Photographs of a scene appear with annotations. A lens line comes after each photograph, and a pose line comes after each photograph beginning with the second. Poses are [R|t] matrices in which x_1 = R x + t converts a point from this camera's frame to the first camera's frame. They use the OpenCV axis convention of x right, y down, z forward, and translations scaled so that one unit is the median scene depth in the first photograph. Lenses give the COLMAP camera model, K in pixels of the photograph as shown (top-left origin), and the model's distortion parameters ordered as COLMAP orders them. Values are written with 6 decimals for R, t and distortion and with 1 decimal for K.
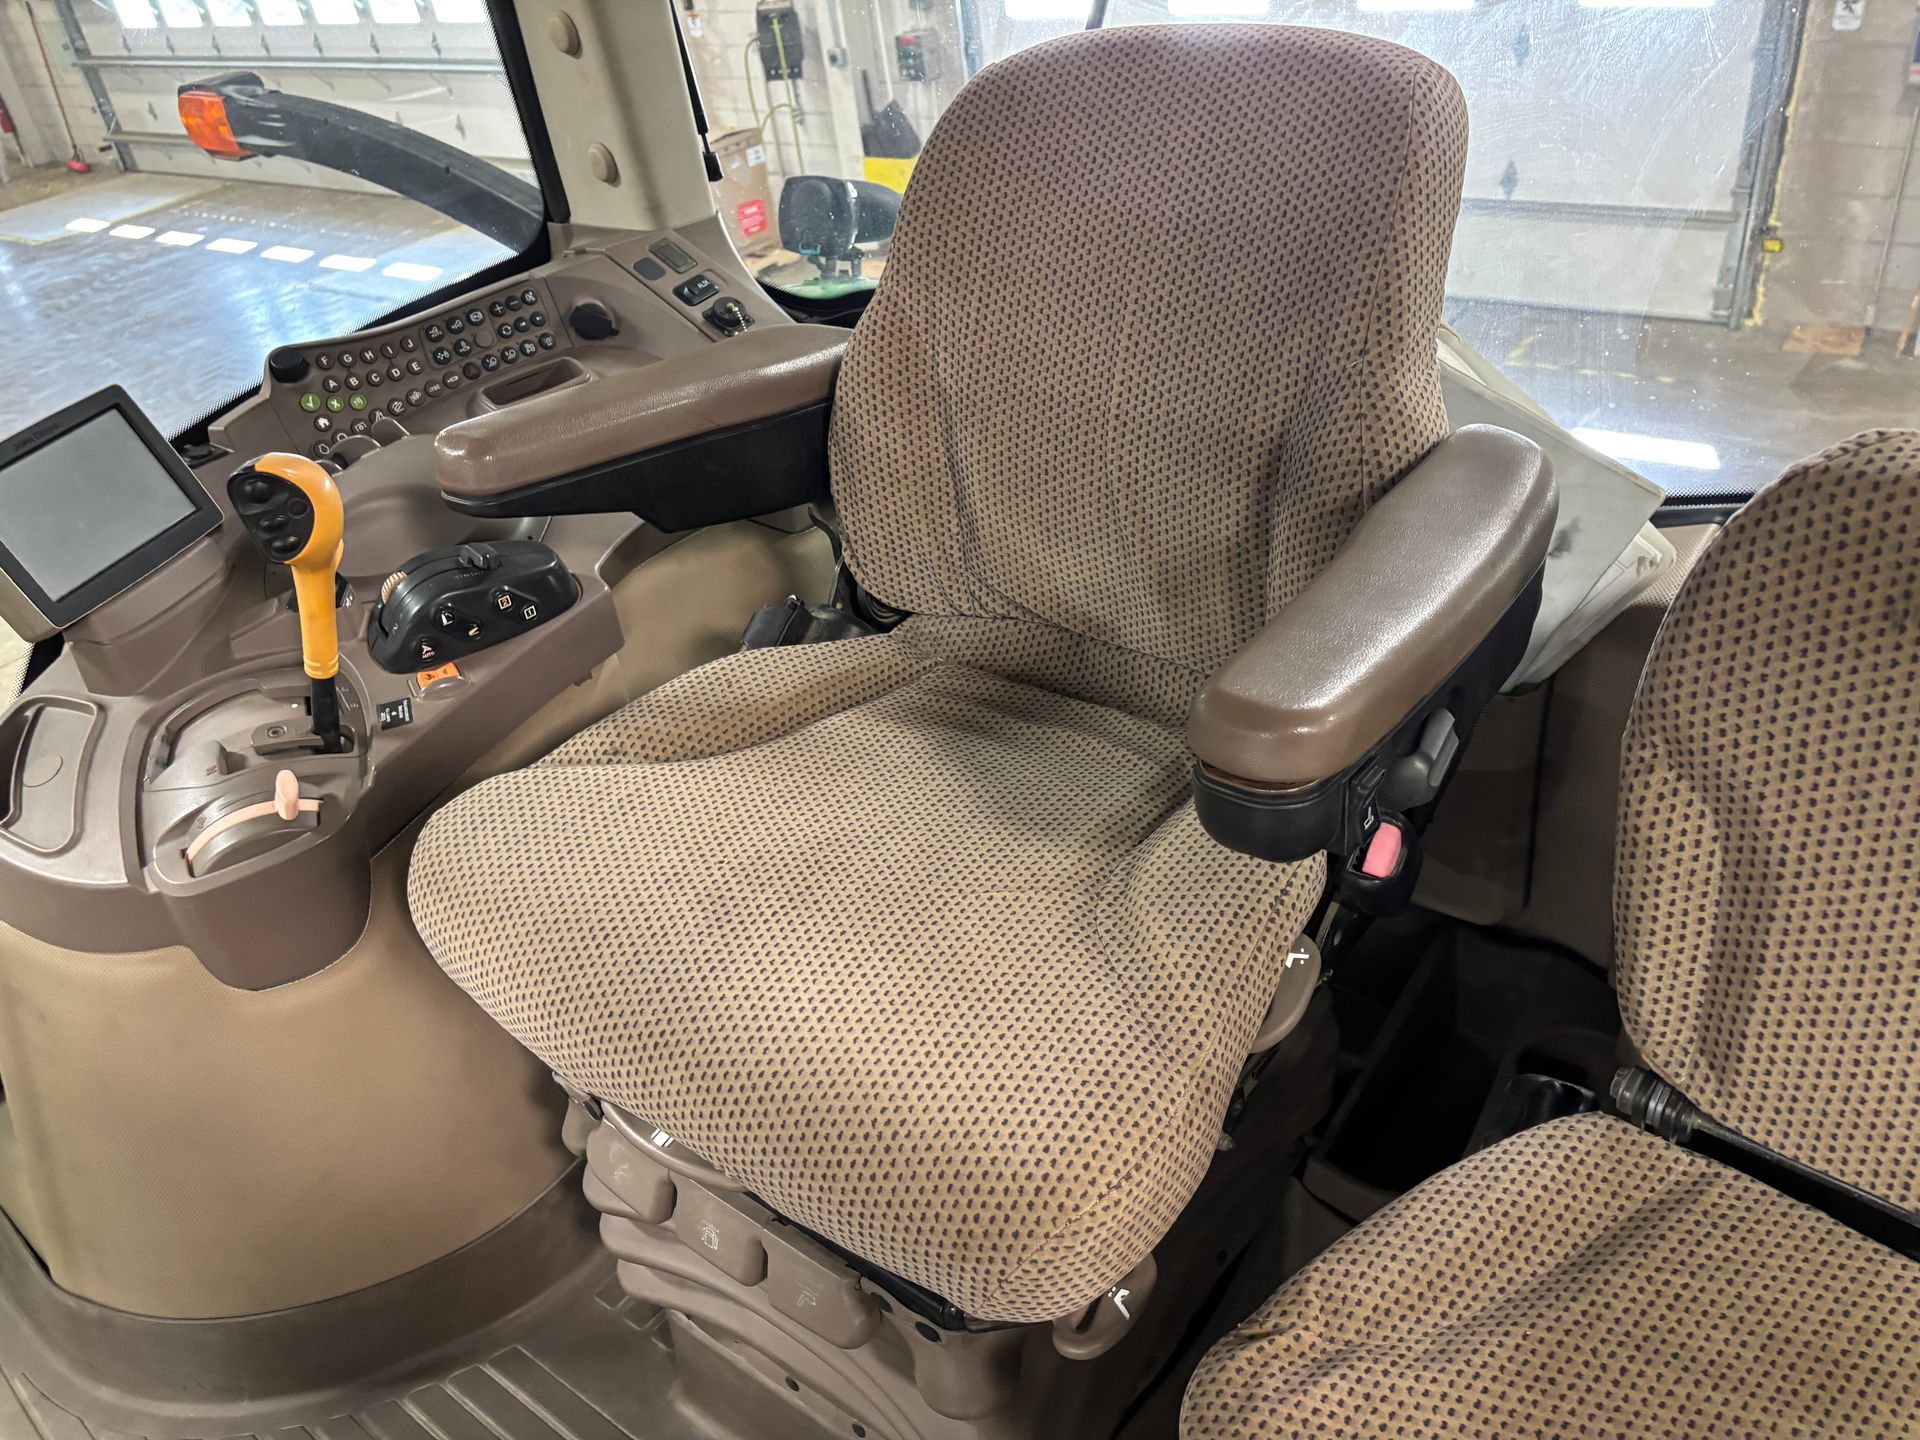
lens RADIAL K [[1451.0, 0, 963.6], [0, 1451.0, 707.3], [0, 0, 1]] dist [0.055487, -0.060075]
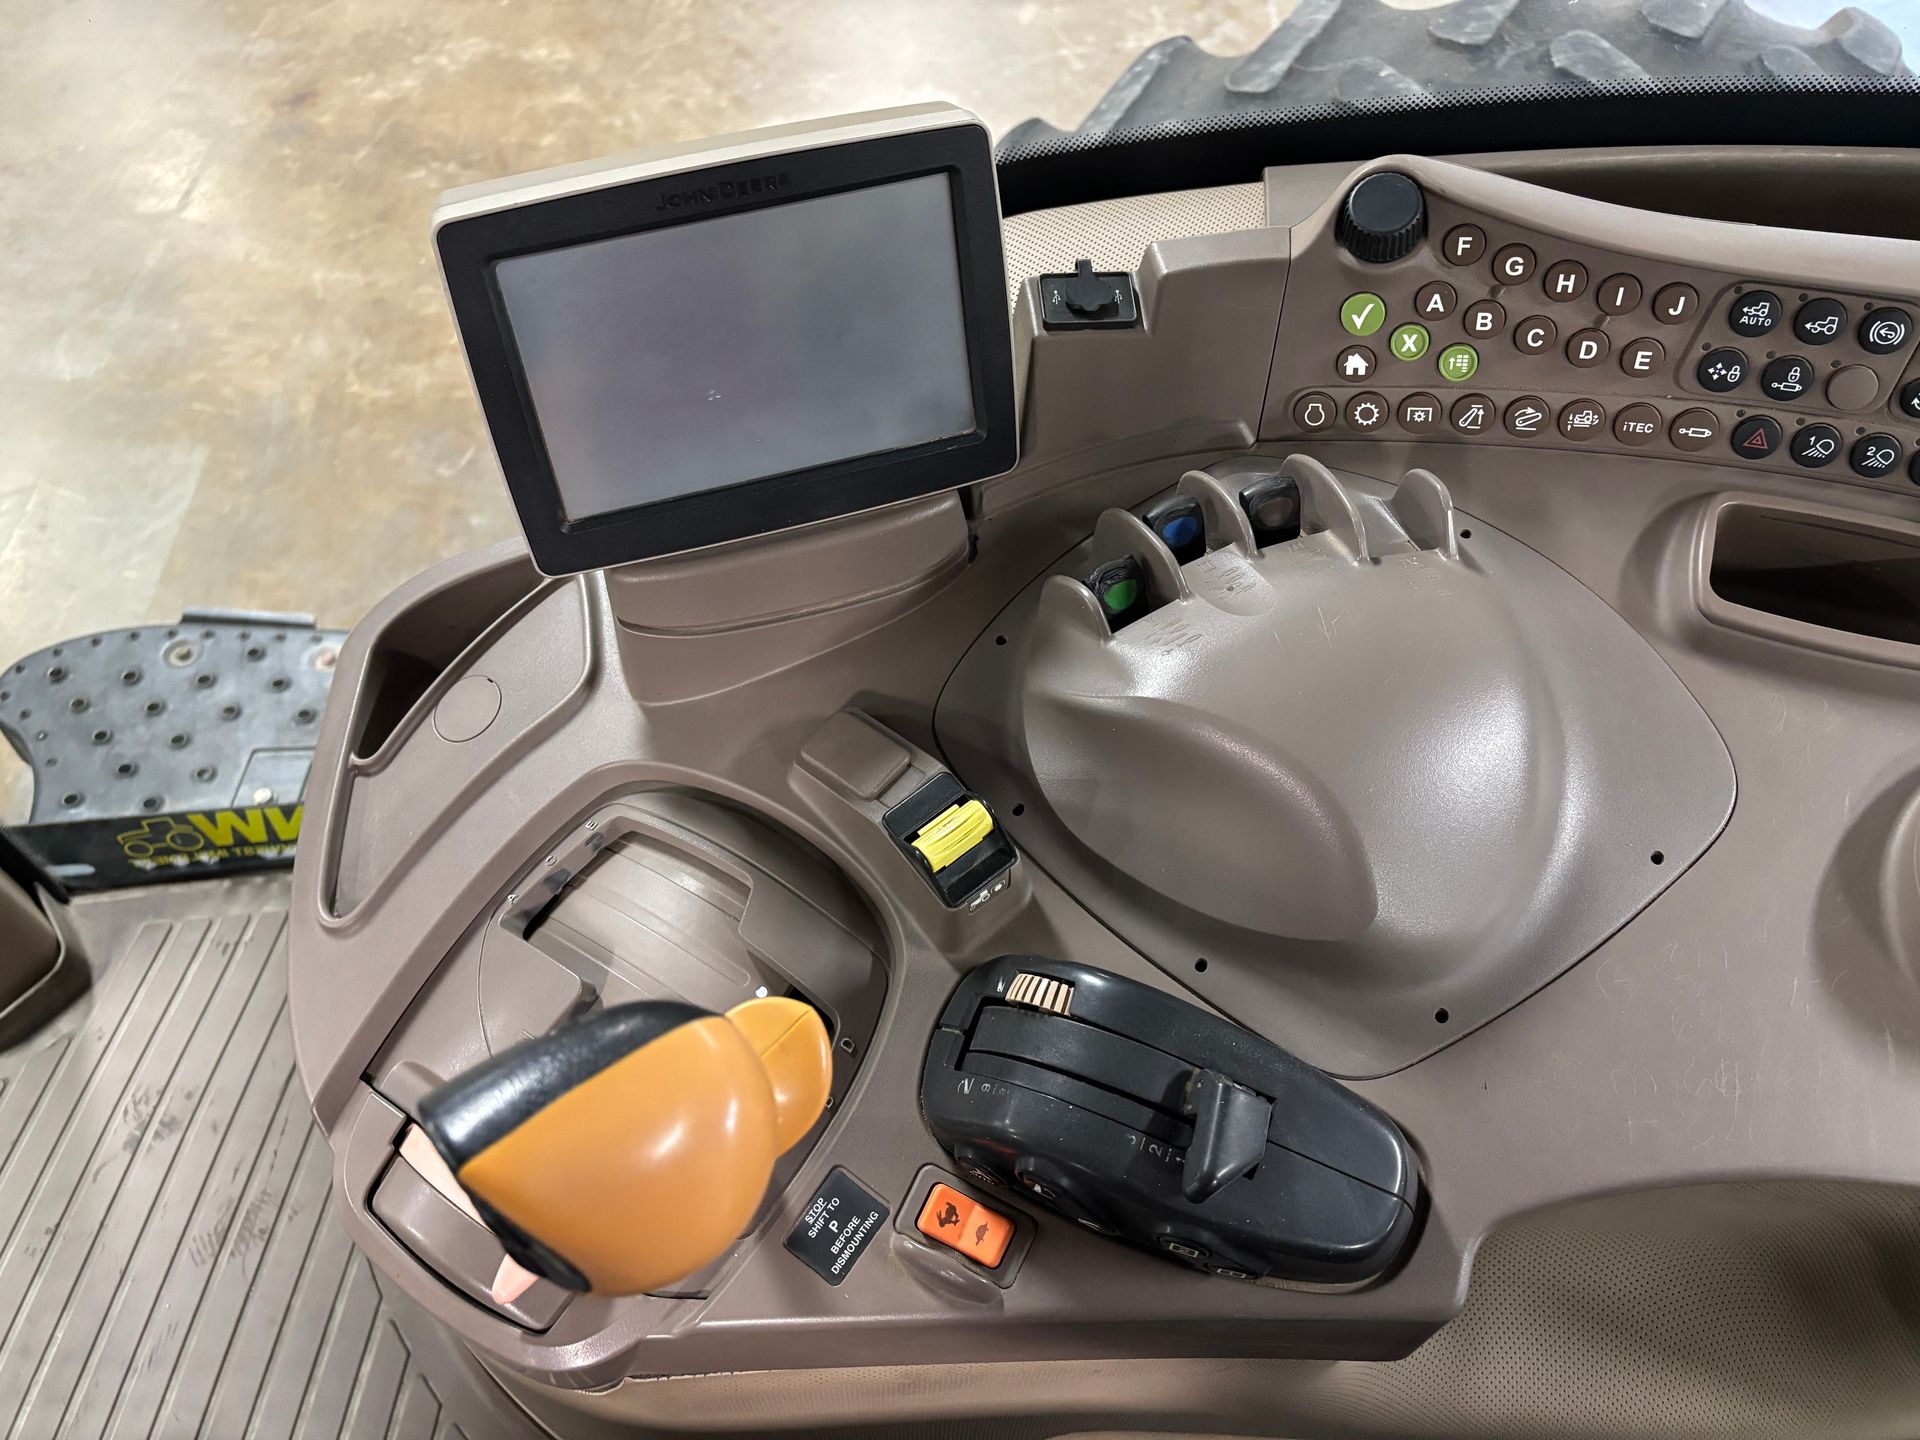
lens RADIAL K [[1451.0, 0, 970.0], [0, 1451.0, 716.3], [0, 0, 1]] dist [0.055487, -0.060075]
pose [[0.557255, 0.744231, -0.368221, -0.257914], [-0.521981, 0.658858, 0.541703, -0.286514], [0.645758, -0.109662, 0.755626, 0.574233]]
